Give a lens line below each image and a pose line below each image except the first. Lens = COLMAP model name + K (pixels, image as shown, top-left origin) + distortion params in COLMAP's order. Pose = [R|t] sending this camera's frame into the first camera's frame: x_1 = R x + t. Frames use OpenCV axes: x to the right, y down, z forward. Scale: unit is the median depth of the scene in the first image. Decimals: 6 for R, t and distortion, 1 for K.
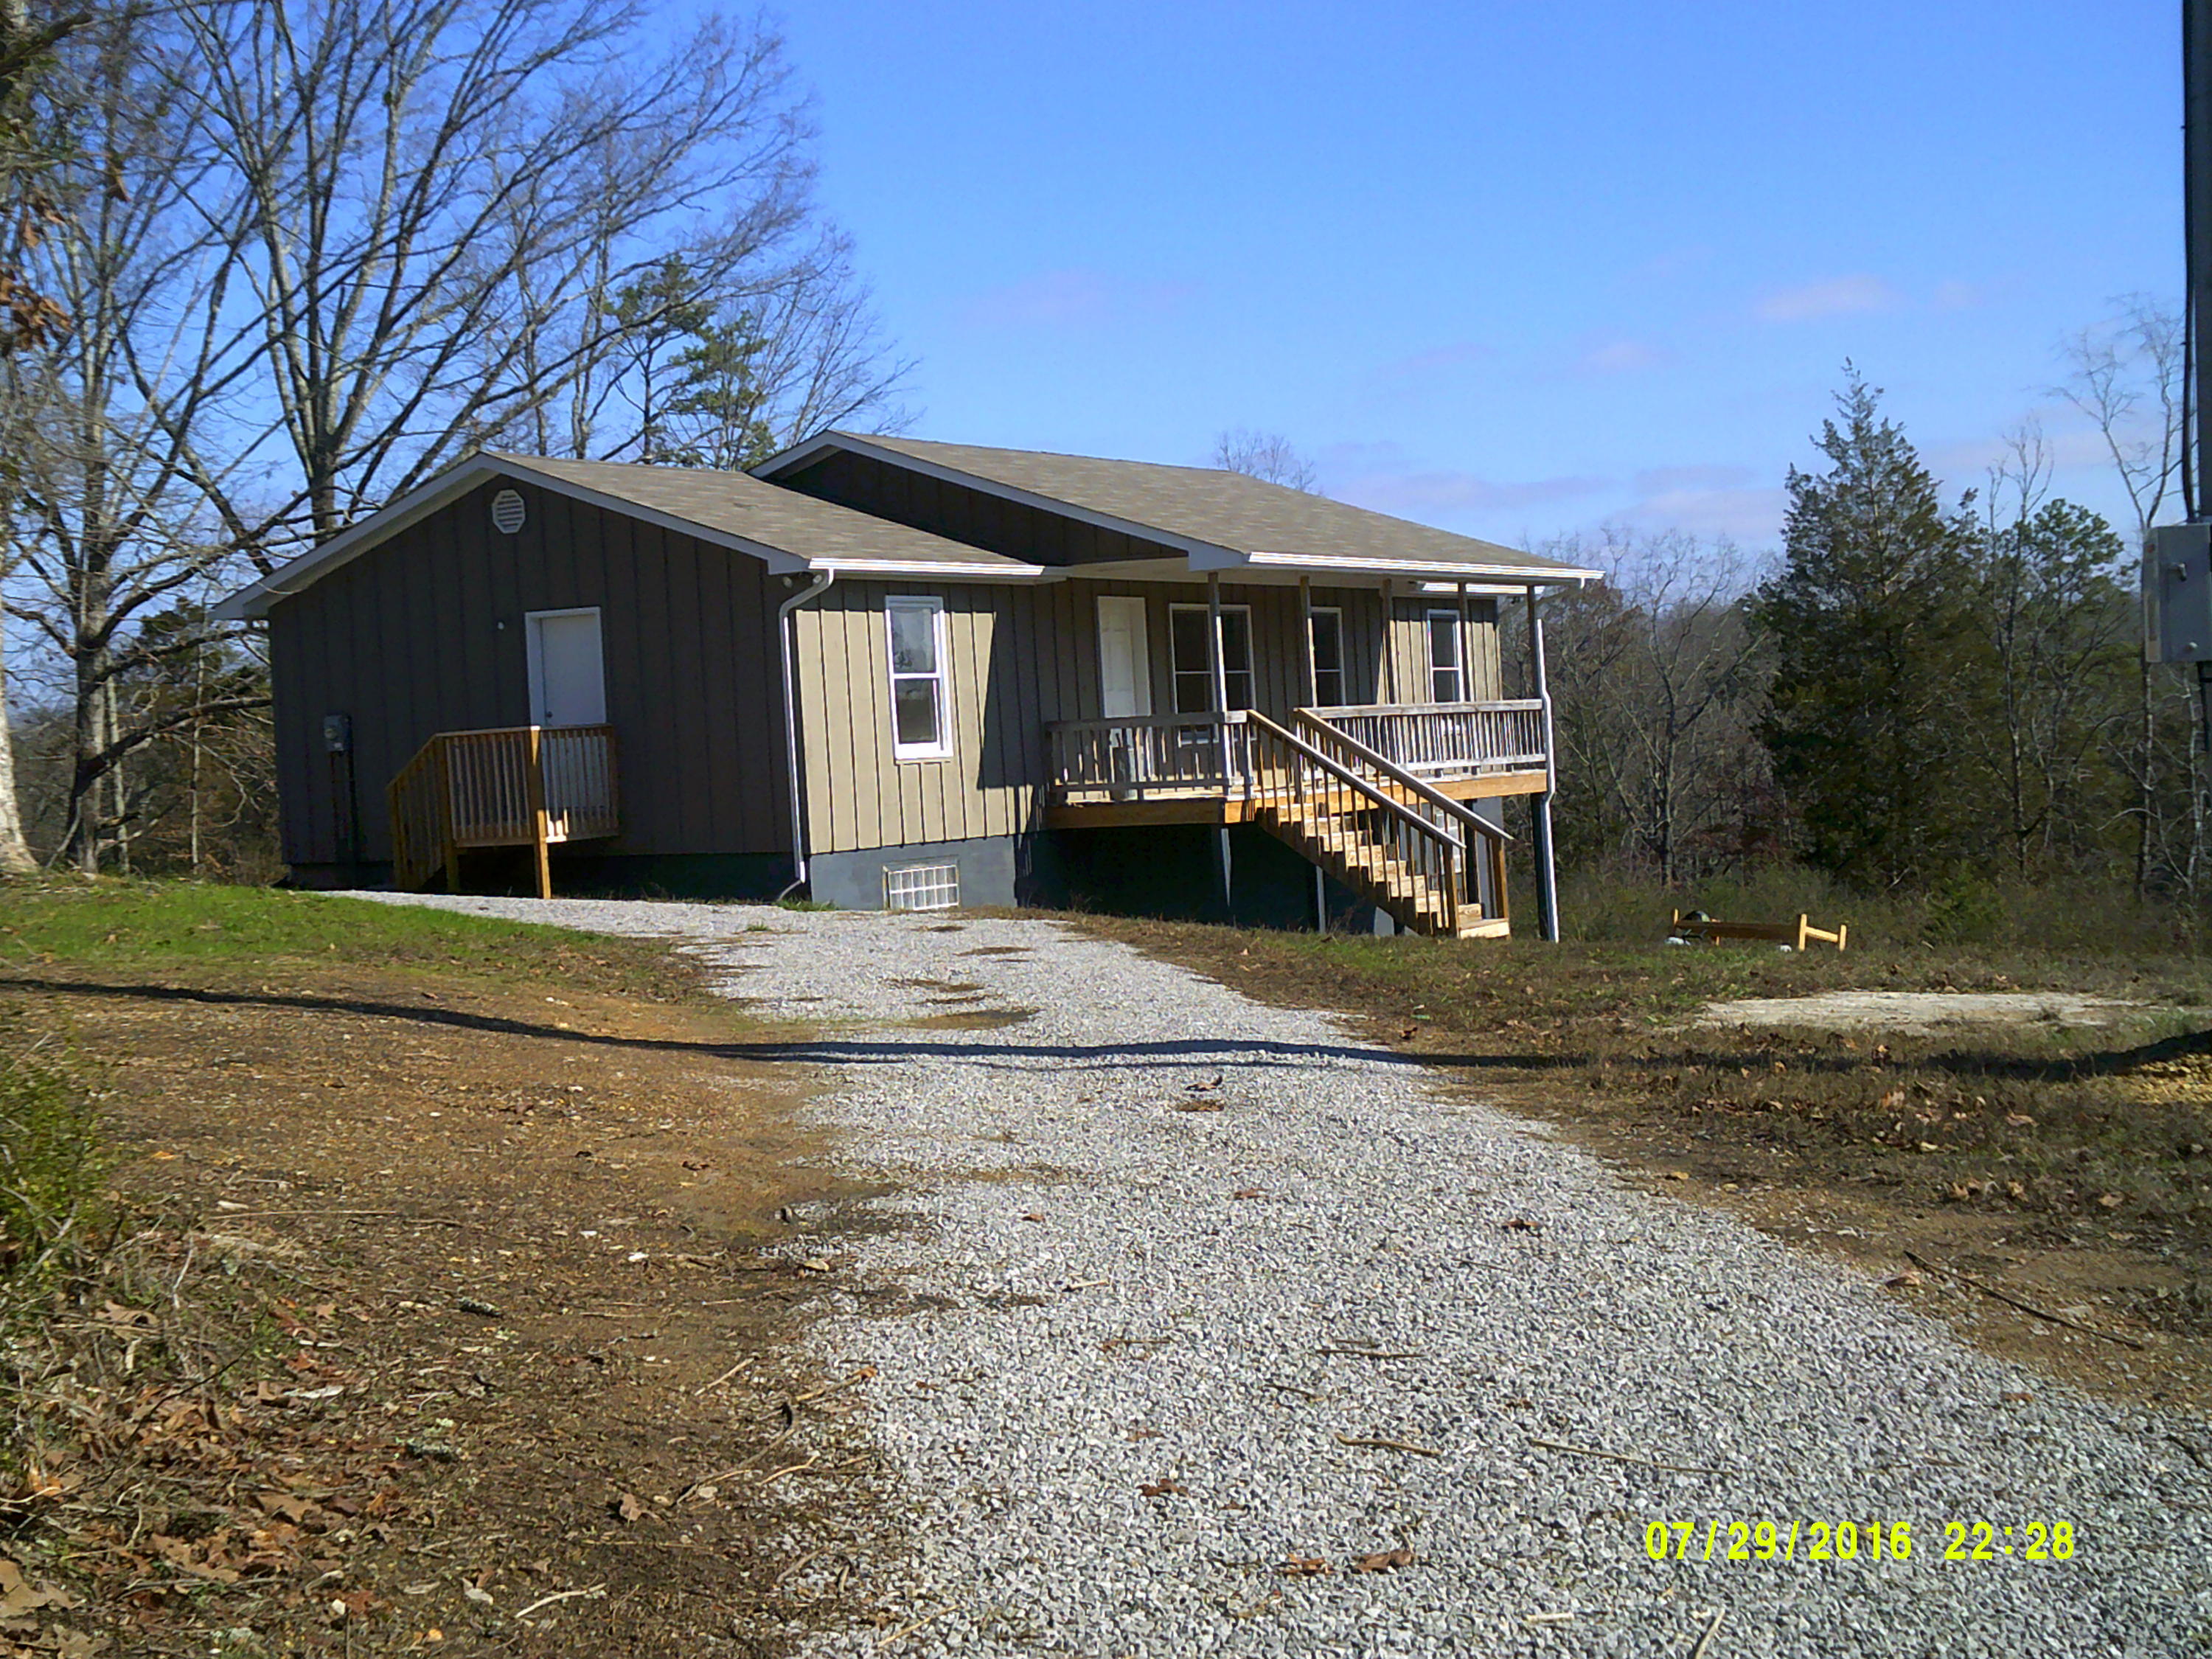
lens RADIAL K [[2896.7, 0, 1106.0], [0, 2896.7, 829.5], [0, 0, 1]] dist [0.111771, -0.410067]
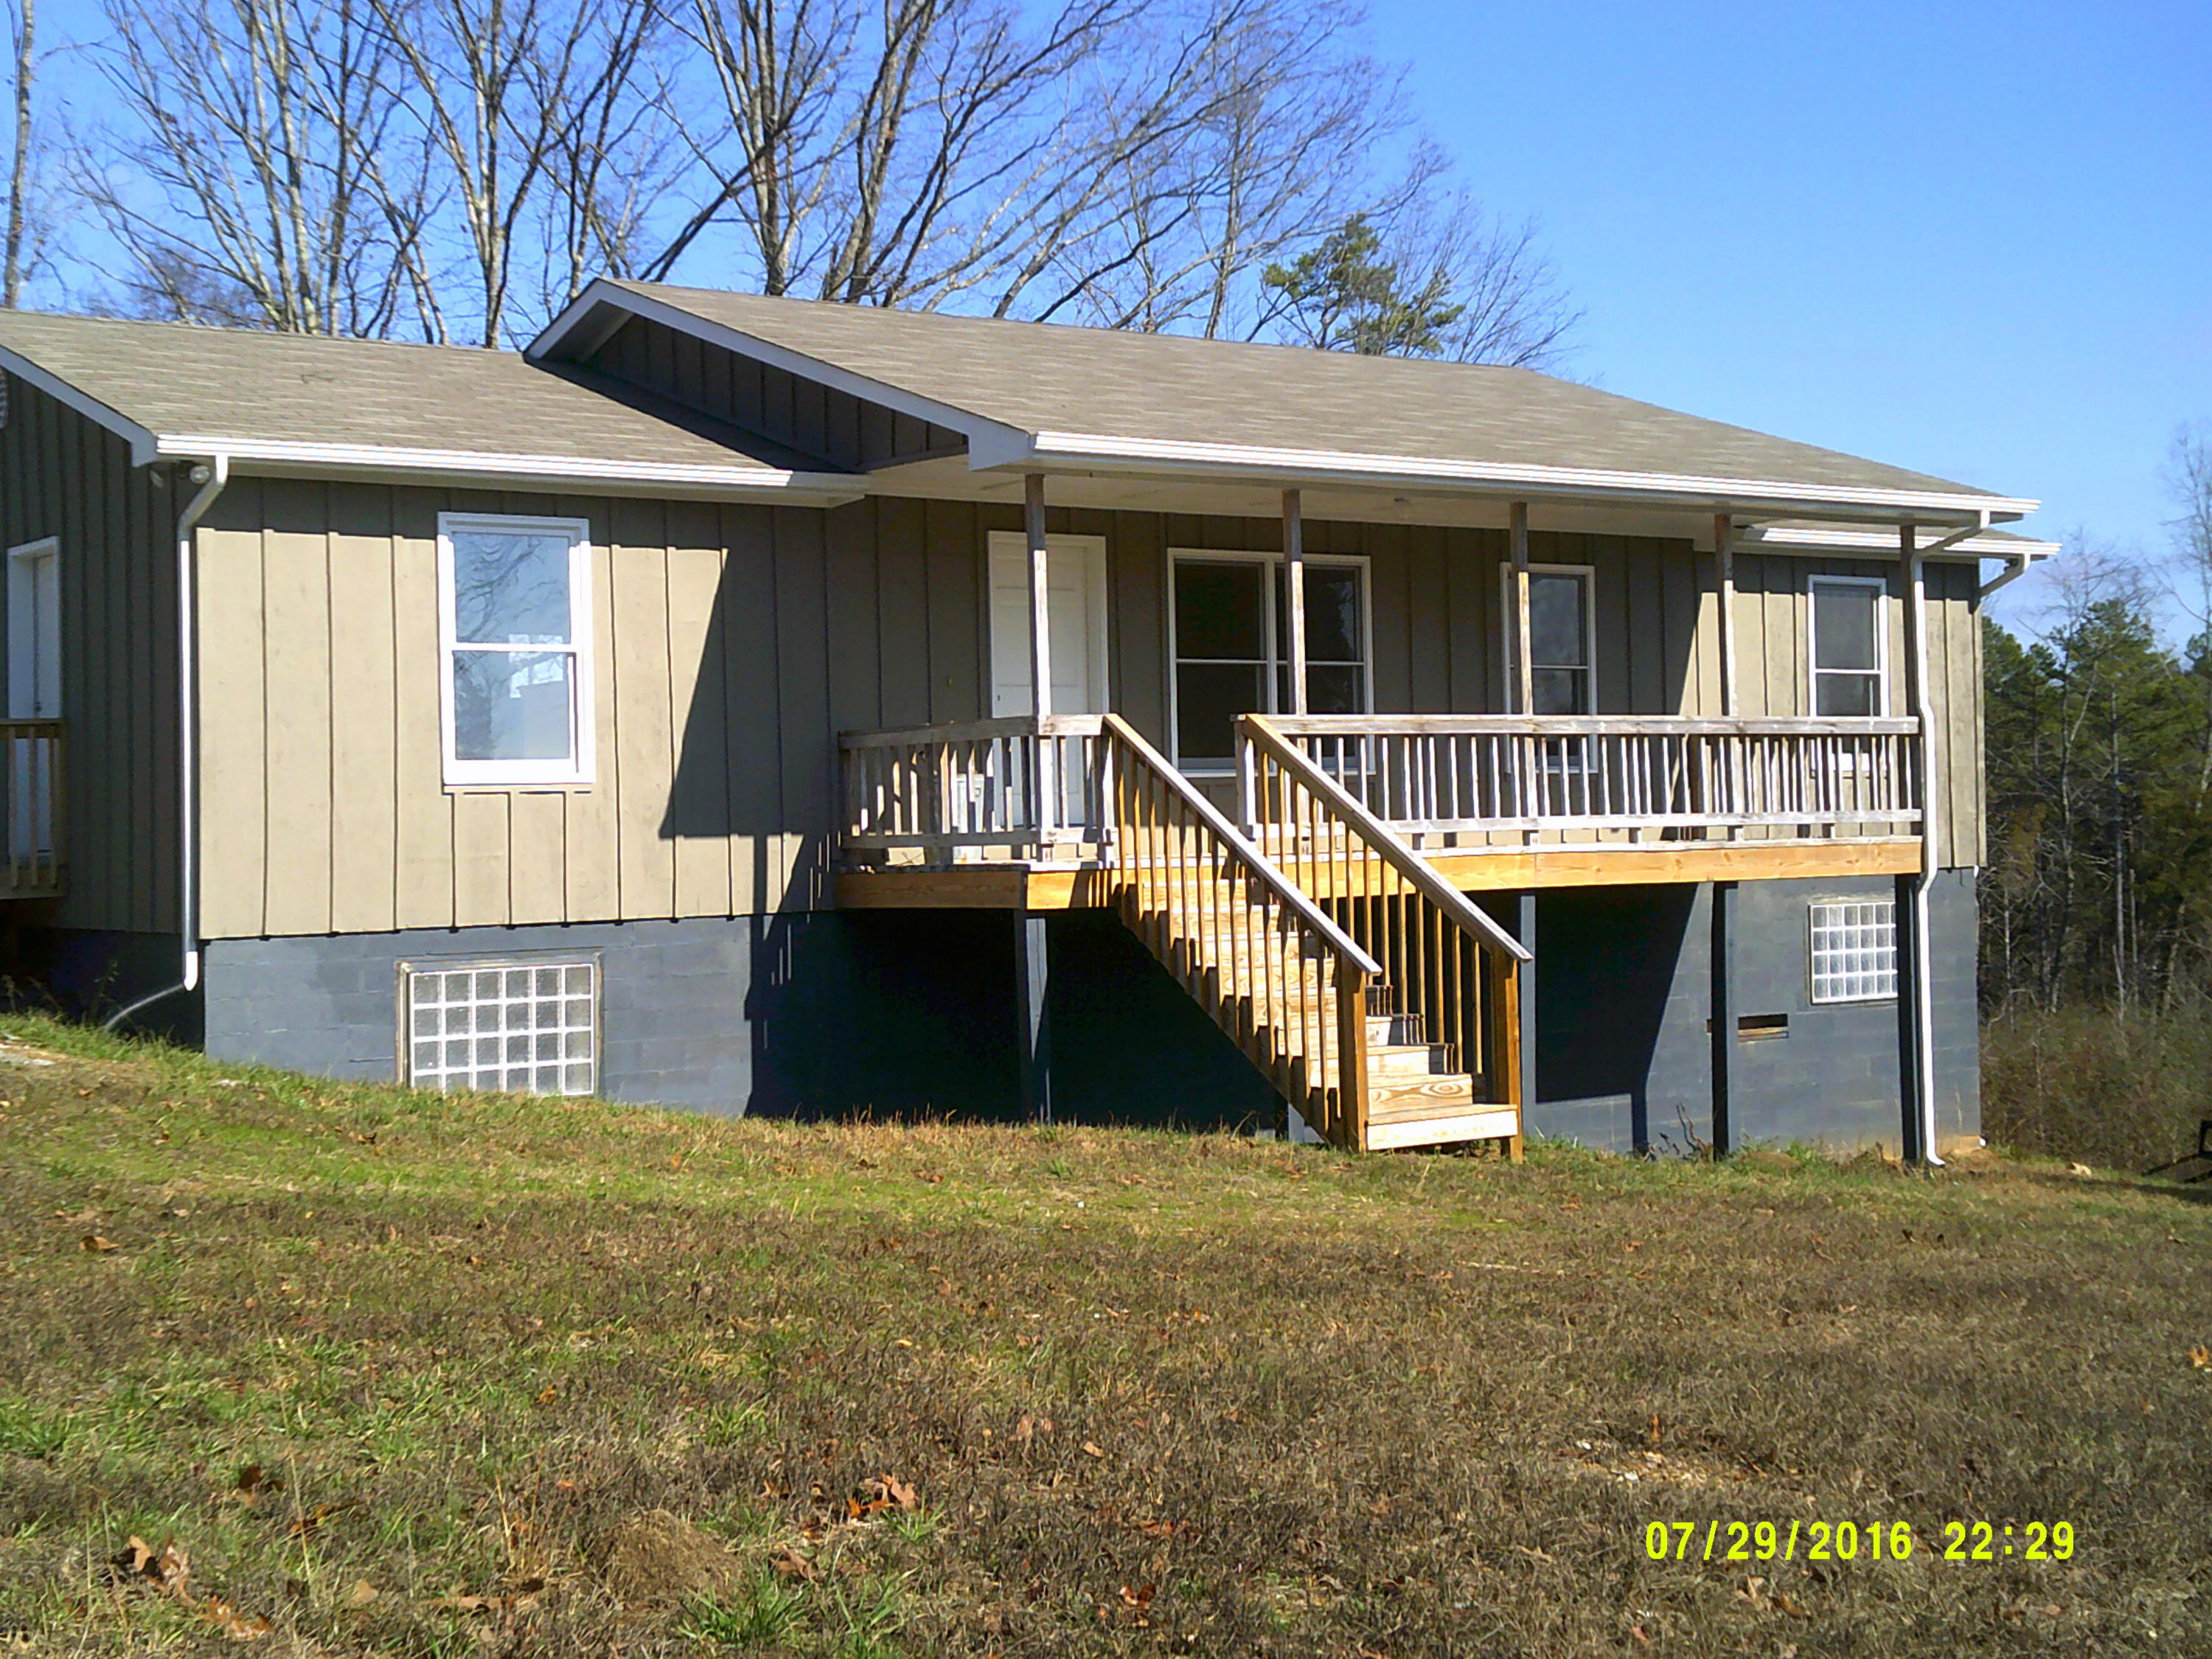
lens RADIAL K [[2955.7, 0, 1018.4], [0, 2955.7, 743.1], [0, 0, 1]] dist [0.144210, -0.049103]
pose [[0.931047, 0.016331, -0.364535, 0.255196], [-0.032116, 0.998789, -0.037282, -0.013252], [0.363484, 0.046419, 0.930443, 0.456153]]
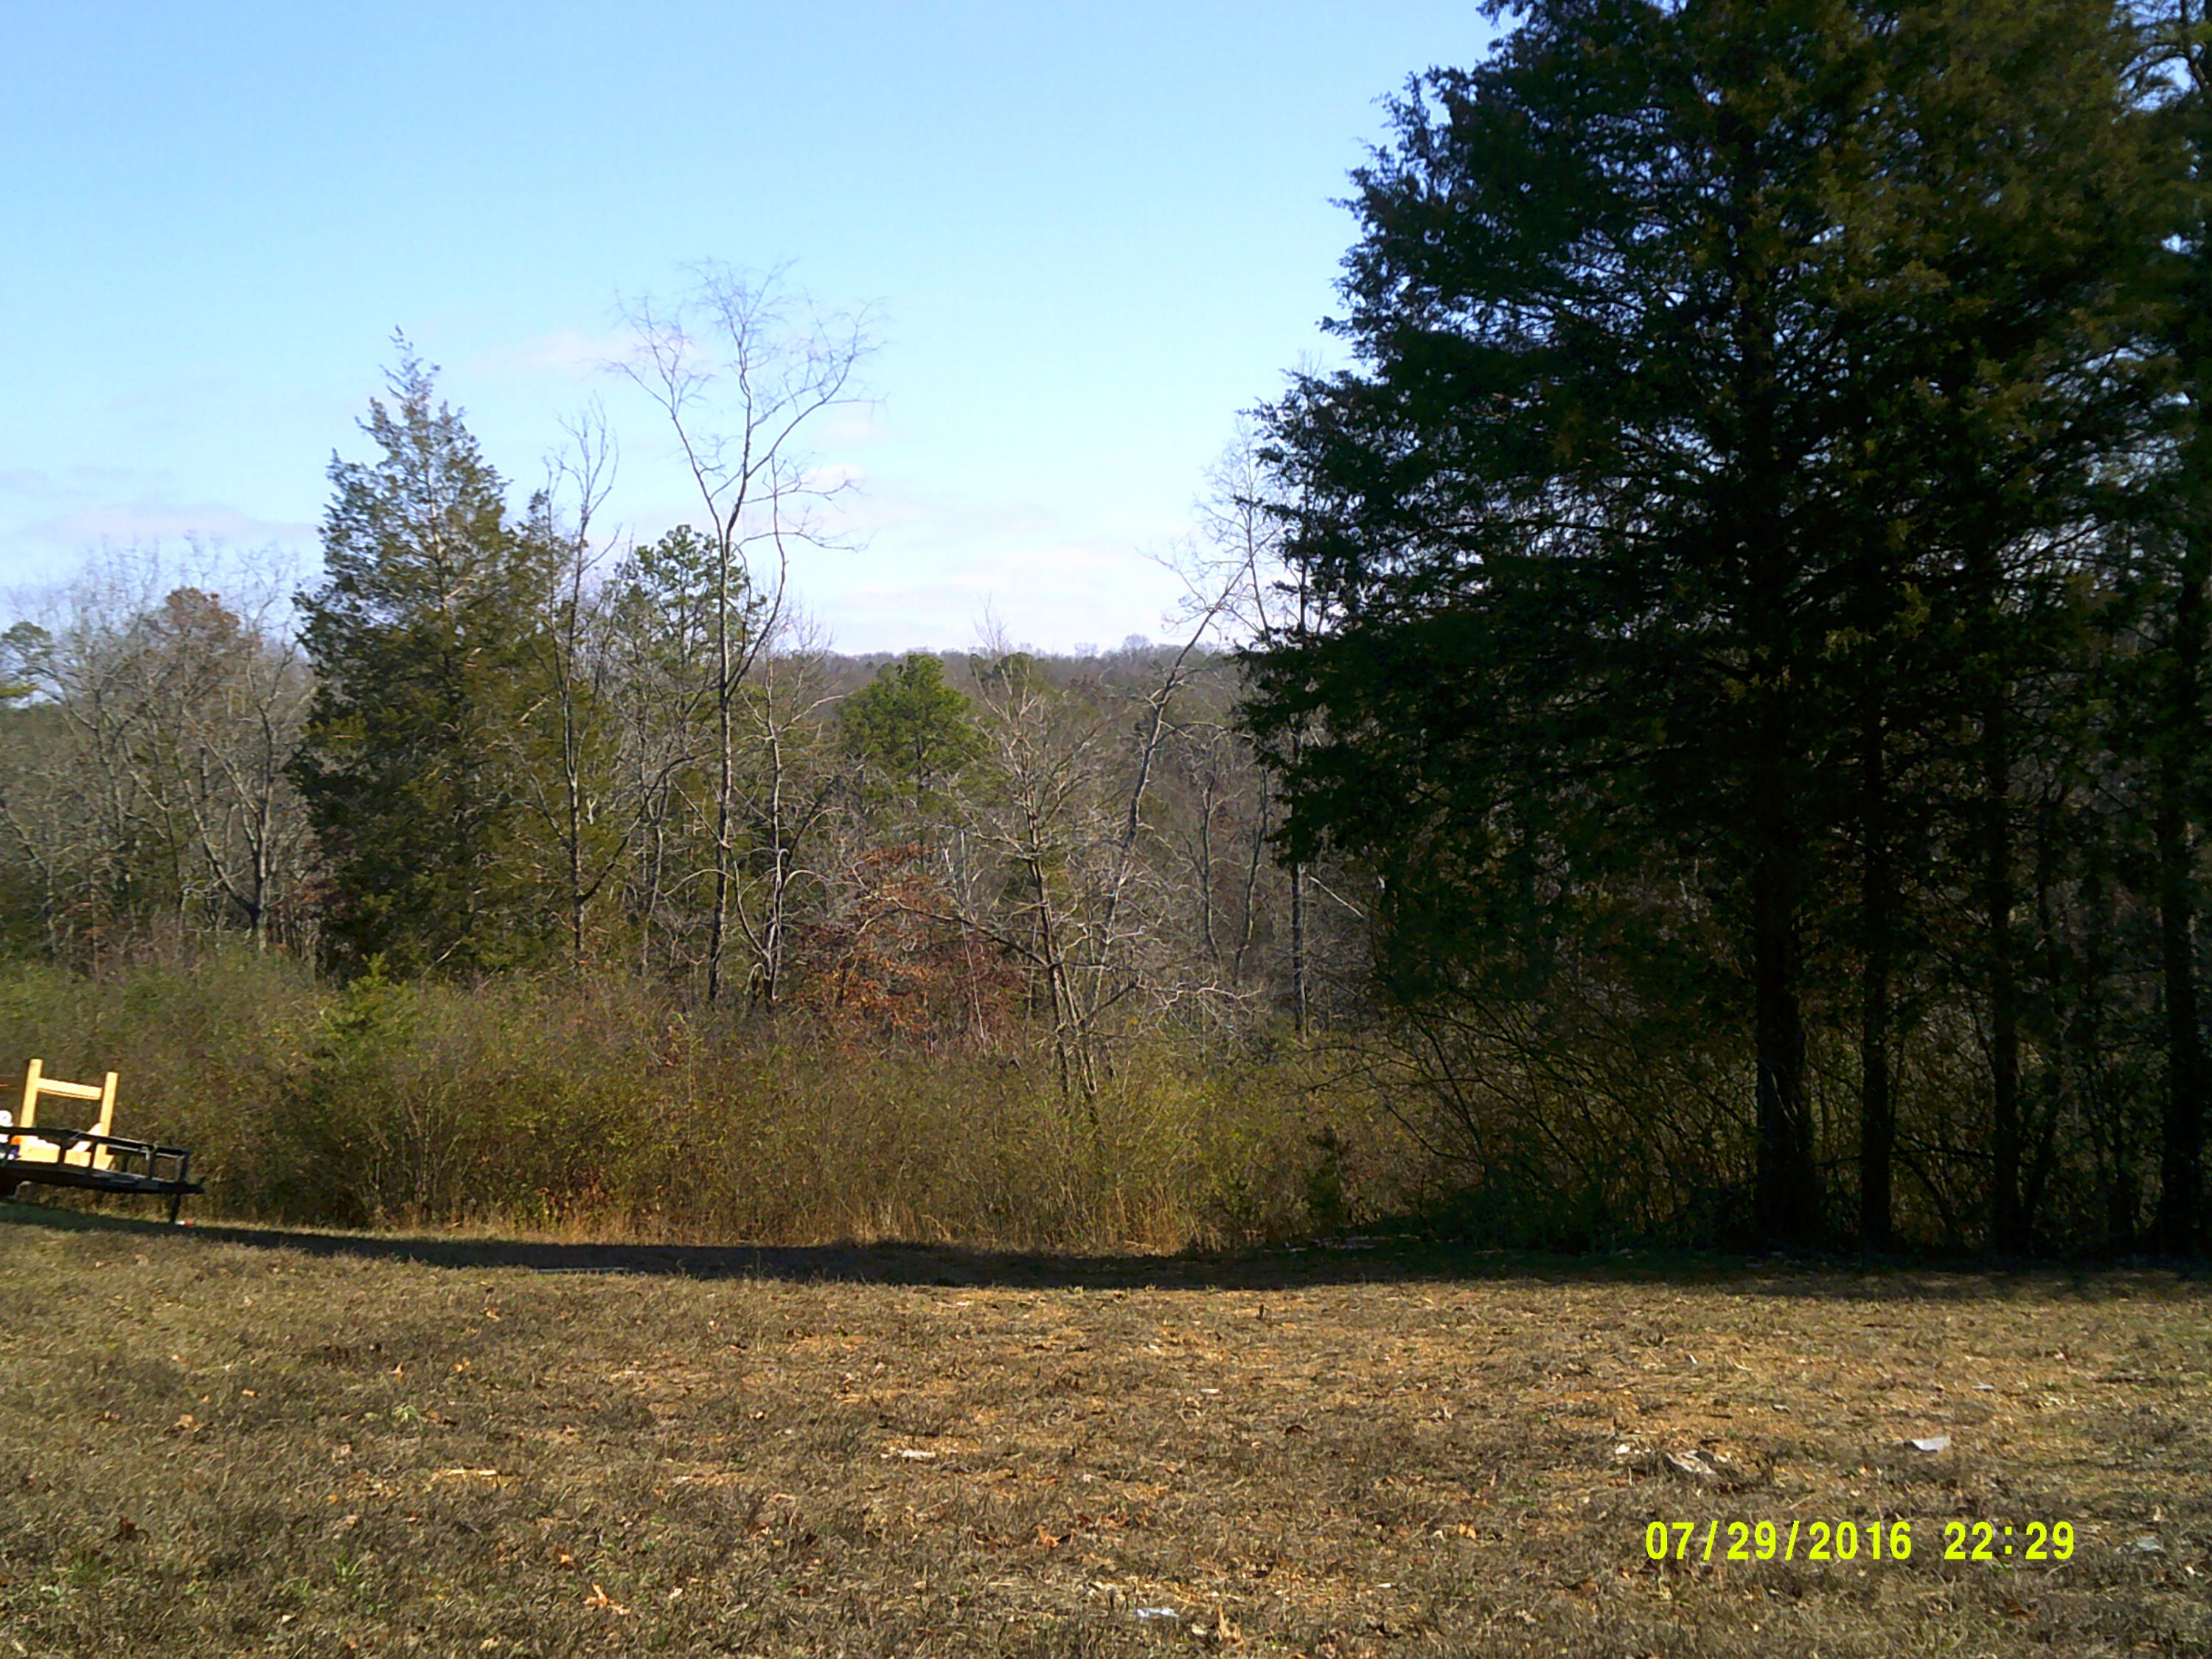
lens RADIAL K [[2896.7, 0, 1106.0], [0, 2896.7, 829.5], [0, 0, 1]] dist [0.111771, -0.410067]
pose [[0.907982, 0.004126, 0.418989, 0.078485], [0.002484, 0.999881, -0.015230, -0.004168], [-0.419002, 0.014869, 0.907864, 0.141868]]
